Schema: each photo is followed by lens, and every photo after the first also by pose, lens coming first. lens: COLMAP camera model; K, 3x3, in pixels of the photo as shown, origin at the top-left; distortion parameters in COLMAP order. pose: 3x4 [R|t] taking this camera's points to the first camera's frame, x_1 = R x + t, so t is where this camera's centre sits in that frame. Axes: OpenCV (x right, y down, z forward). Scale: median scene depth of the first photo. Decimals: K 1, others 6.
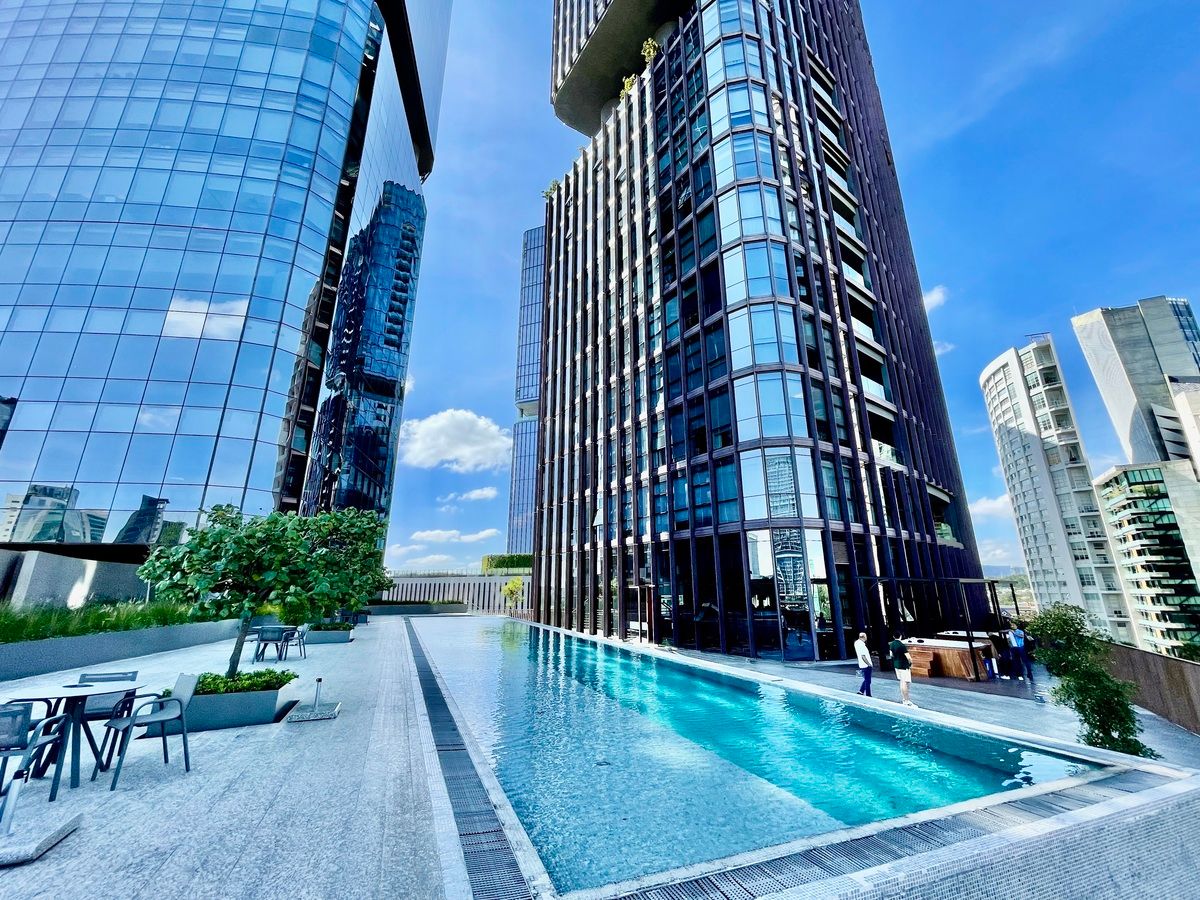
lens RADIAL K [[482.9, 0, 597.4], [0, 482.9, 448.8], [0, 0, 1]] dist [-0.003227, 0.000291]
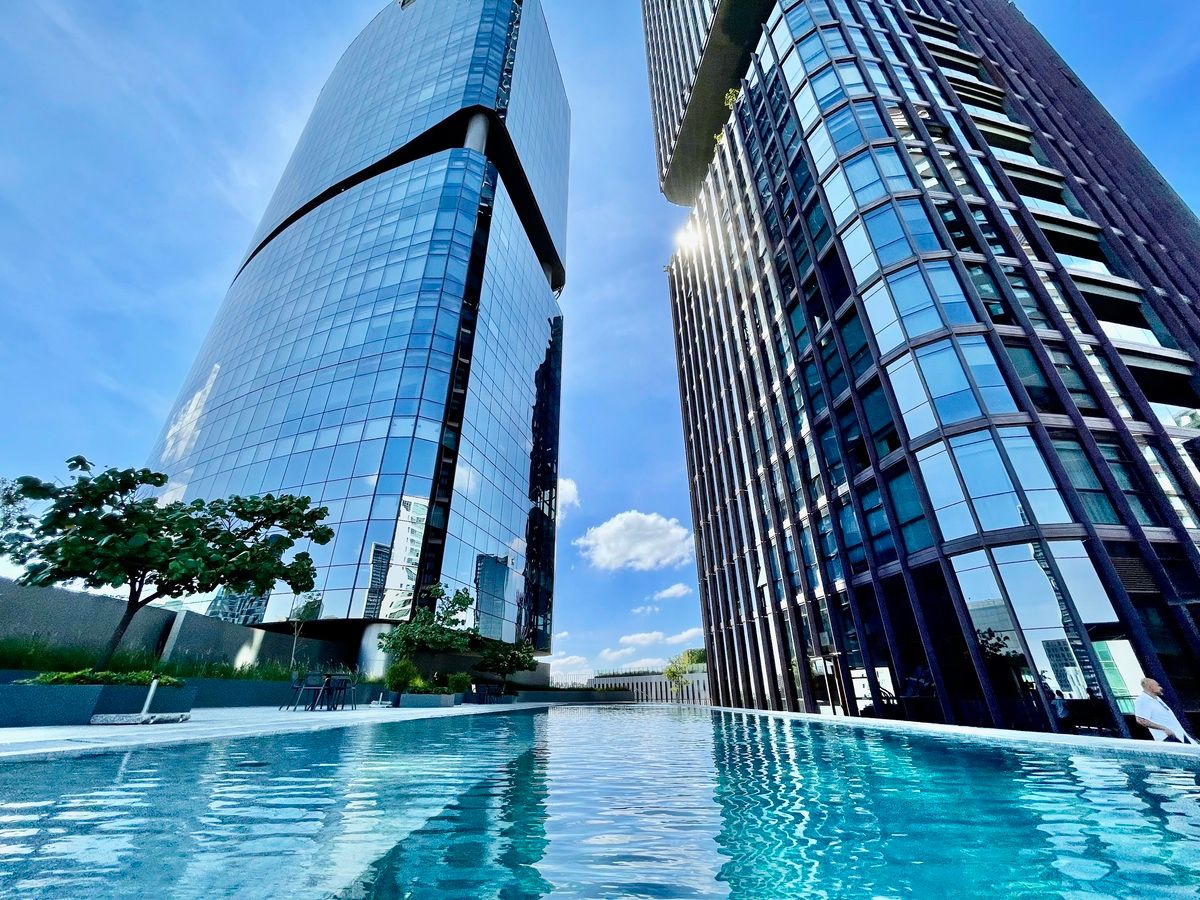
lens RADIAL K [[484.7, 0, 598.6], [0, 484.7, 451.3], [0, 0, 1]] dist [-0.001198, 0.000427]
pose [[0.913114, -0.190296, -0.360570, 0.105151], [0.118024, 0.969899, -0.212992, 0.092796], [0.390248, 0.151930, 0.908088, 0.115145]]
